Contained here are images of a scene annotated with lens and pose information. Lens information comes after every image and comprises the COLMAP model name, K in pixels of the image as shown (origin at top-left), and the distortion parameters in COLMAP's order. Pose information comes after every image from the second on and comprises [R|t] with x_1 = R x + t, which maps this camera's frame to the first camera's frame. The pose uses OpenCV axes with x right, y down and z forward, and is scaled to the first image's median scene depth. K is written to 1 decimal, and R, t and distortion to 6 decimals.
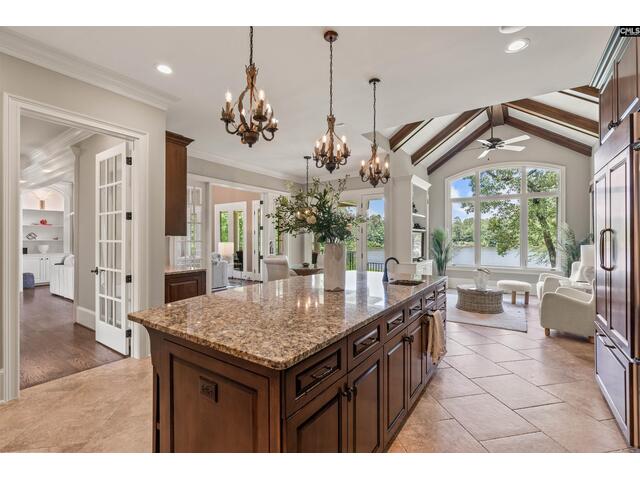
lens RADIAL K [[295.9, 0, 328.4], [0, 295.9, 239.2], [0, 0, 1]] dist [-0.000318, -0.000073]
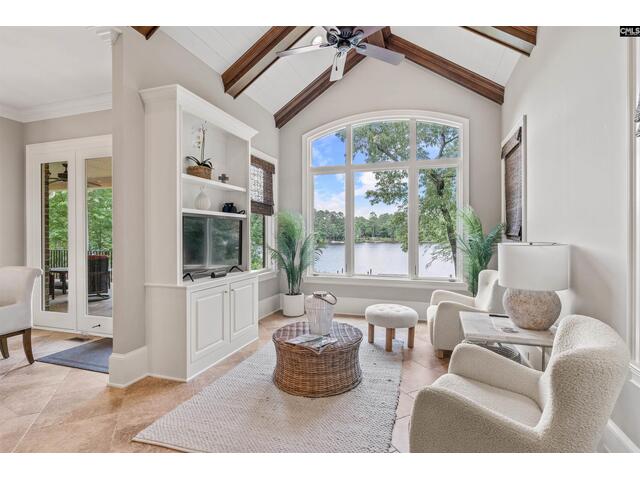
lens RADIAL K [[314.0, 0, 330.5], [0, 314.0, 238.0], [0, 0, 1]] dist [0.002124, 0.000411]
pose [[0.964396, -0.004546, 0.264424, 0.325557], [0.001722, 0.999939, 0.010909, 0.003868], [-0.264458, -0.010065, 0.964345, 0.414561]]
